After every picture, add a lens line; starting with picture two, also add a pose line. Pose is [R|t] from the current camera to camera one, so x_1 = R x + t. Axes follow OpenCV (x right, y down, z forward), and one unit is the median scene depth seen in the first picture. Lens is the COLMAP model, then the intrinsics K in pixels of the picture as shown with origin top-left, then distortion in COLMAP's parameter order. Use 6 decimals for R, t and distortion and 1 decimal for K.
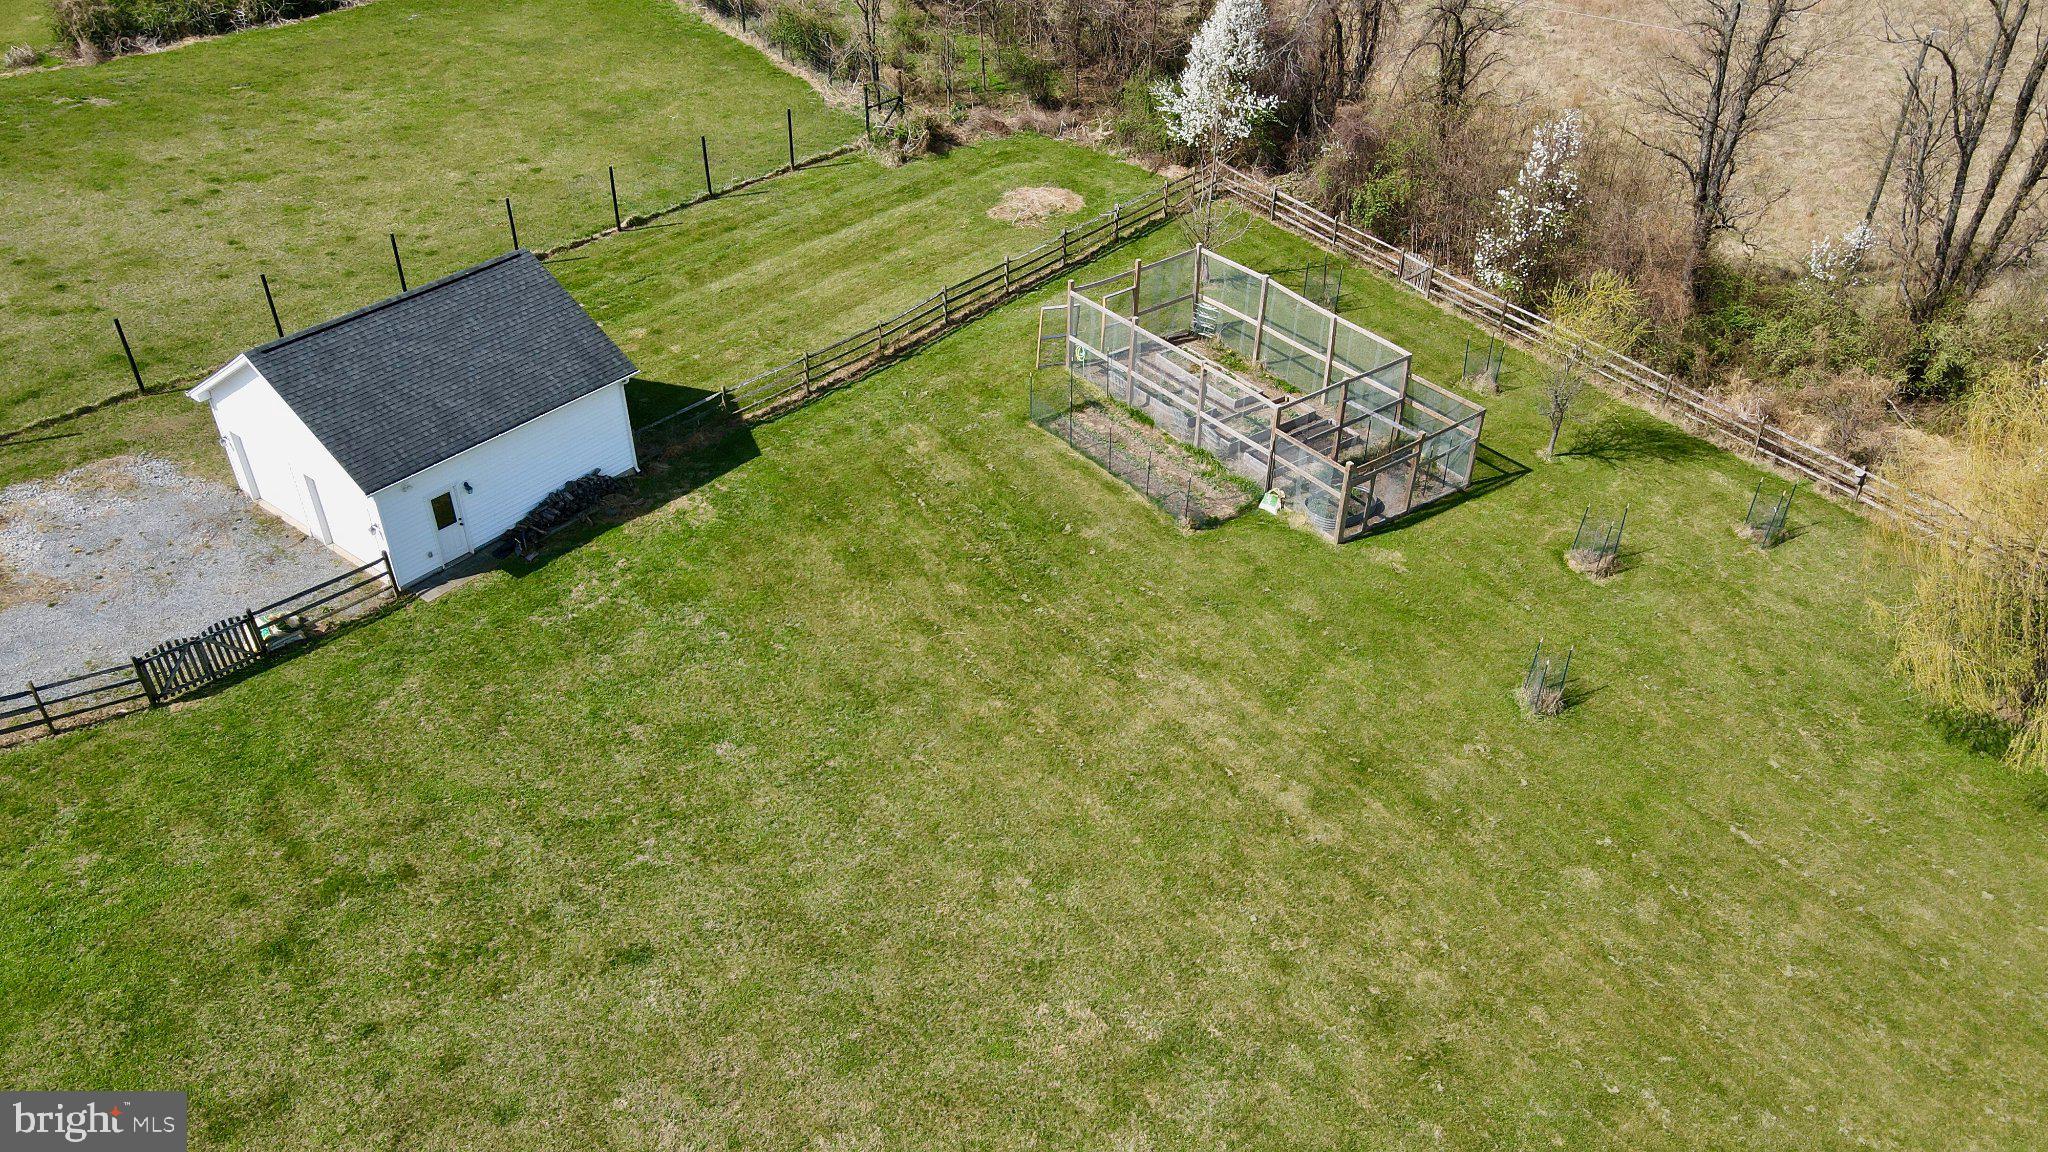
lens RADIAL K [[1535.7, 0, 1024.0], [0, 1535.7, 576.0], [0, 0, 1]] dist [-0.010172, 0.046621]
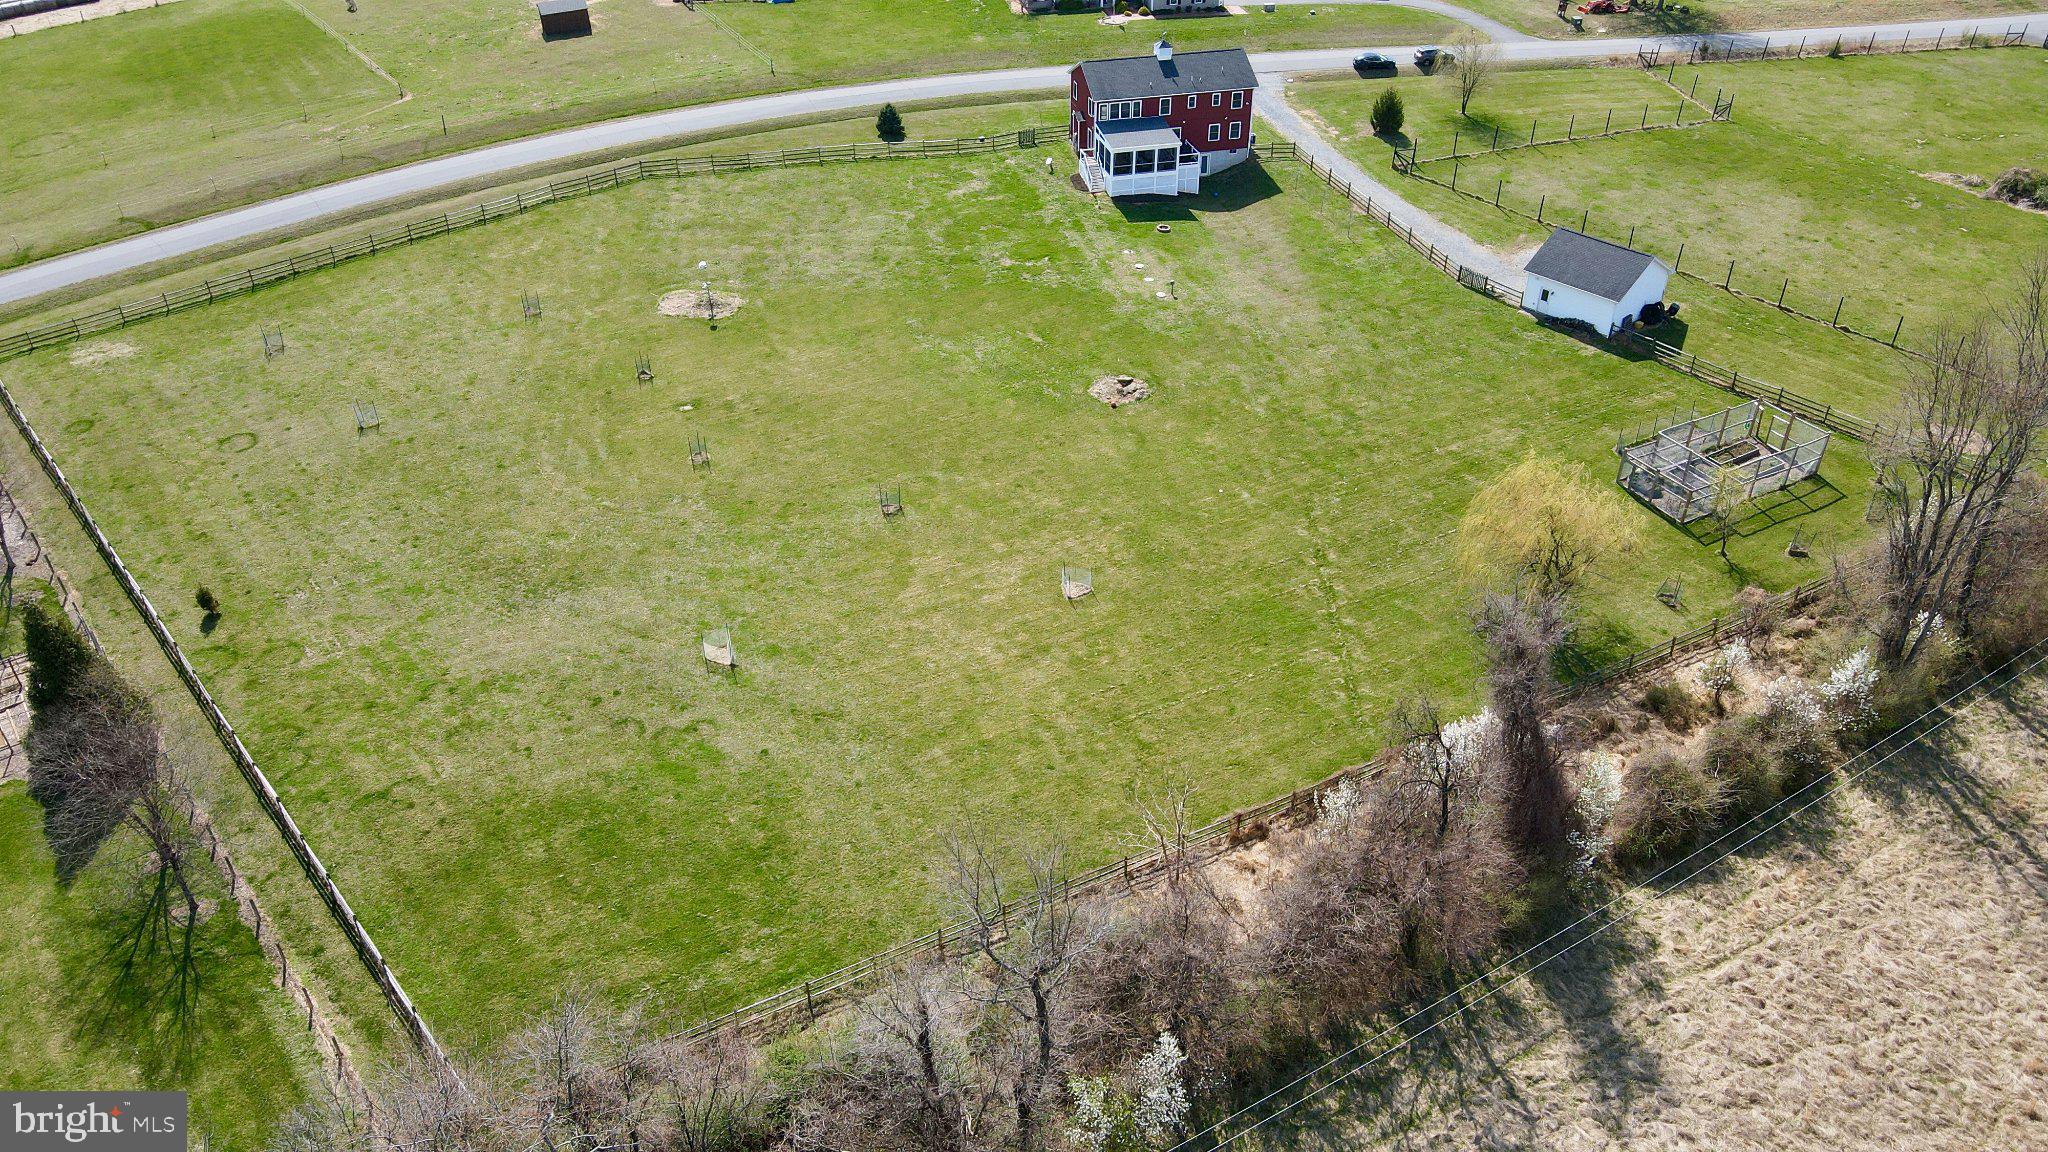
lens RADIAL K [[1541.5, 0, 1024.0], [0, 1541.5, 576.0], [0, 0, 1]] dist [-0.008479, 0.036936]
pose [[-0.156198, 0.566008, -0.809467, 2.513176], [-0.564967, 0.621029, 0.543264, -0.755056], [0.810194, 0.542179, 0.222773, -0.211841]]
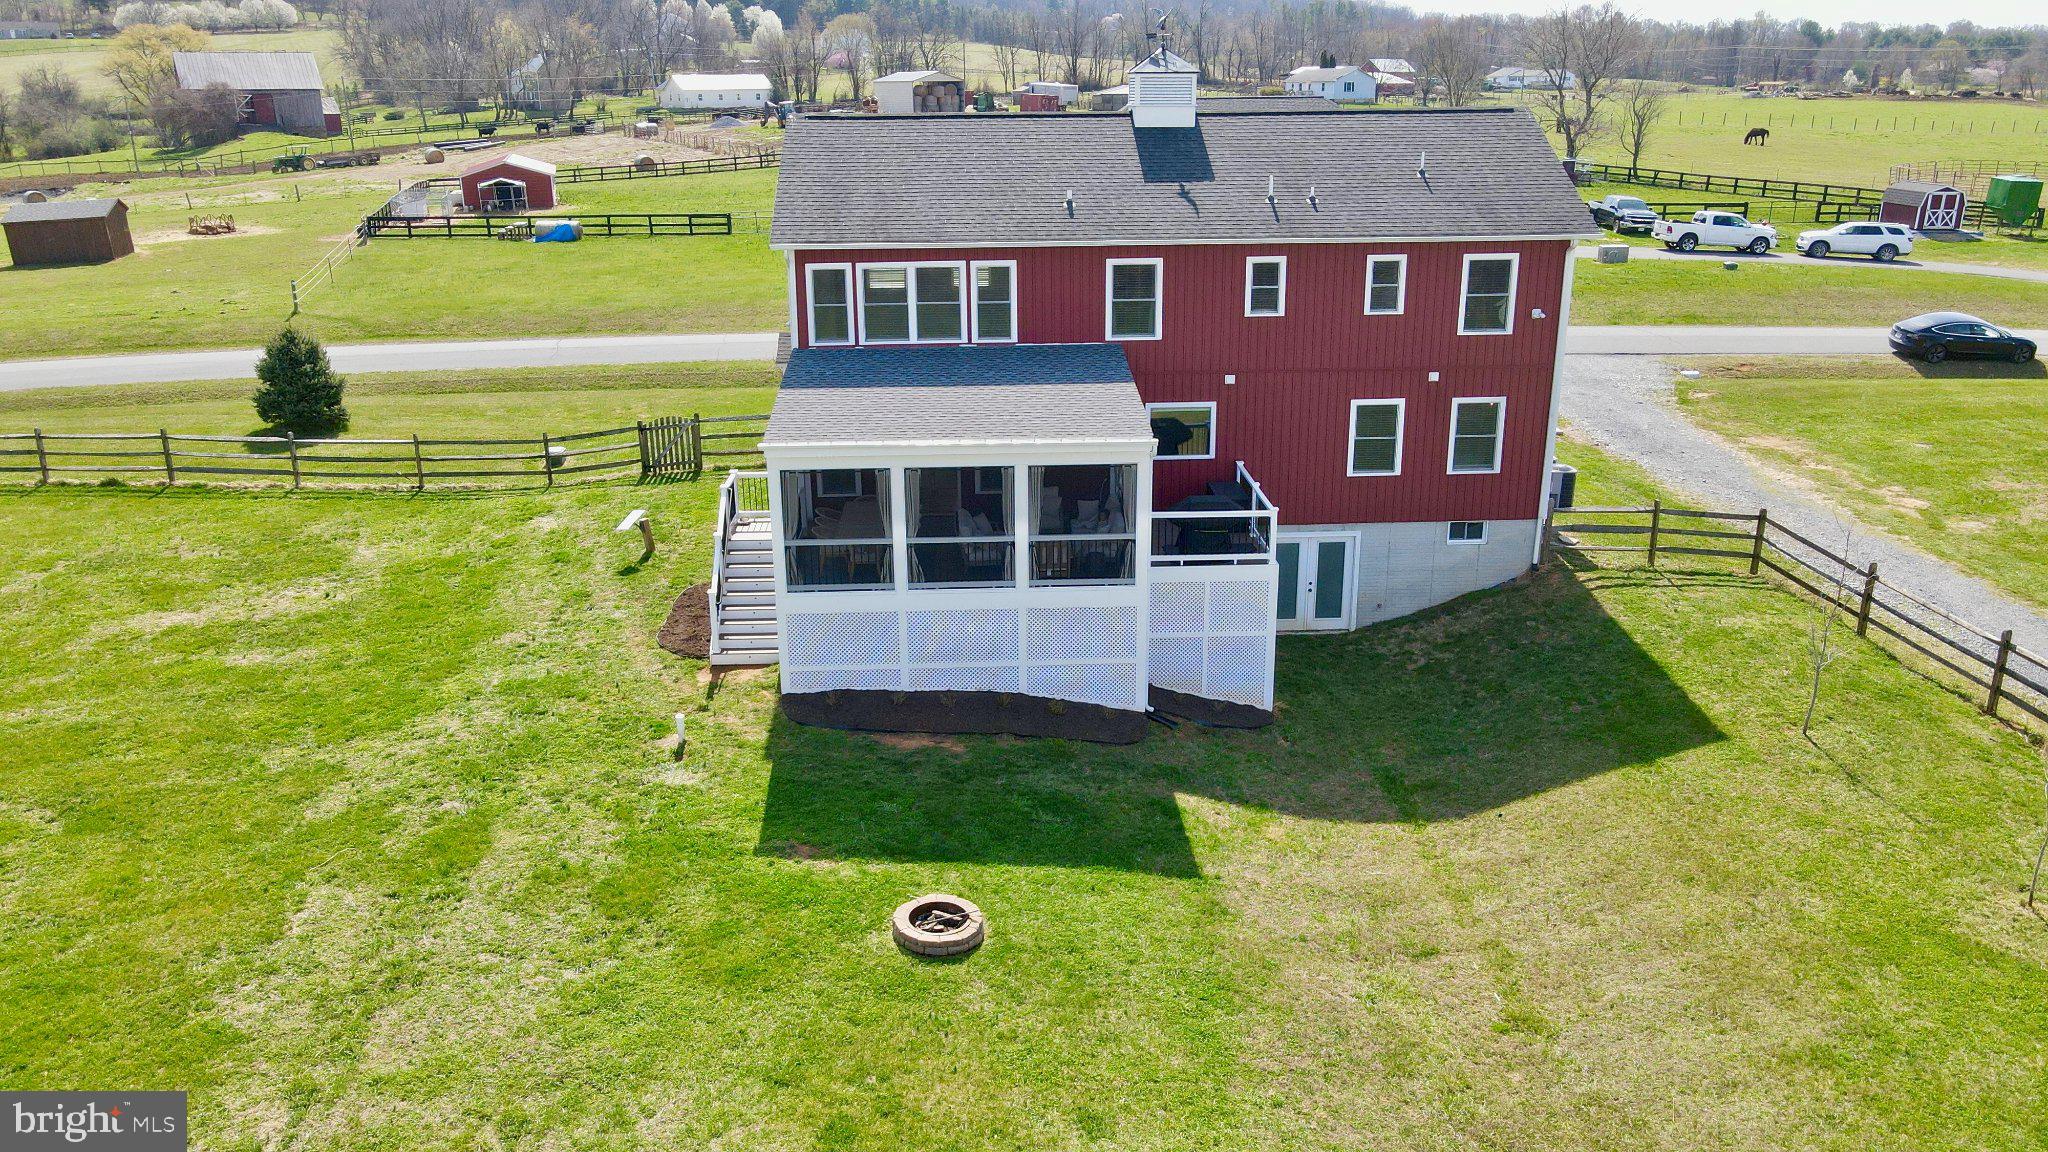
lens RADIAL K [[1535.7, 0, 1024.0], [0, 1535.7, 576.0], [0, 0, 1]] dist [-0.010172, 0.046621]
pose [[-0.357340, 0.289185, -0.888077, -0.228143], [-0.531621, 0.718814, 0.447979, 0.085648], [0.767911, 0.632201, -0.103125, 0.364410]]
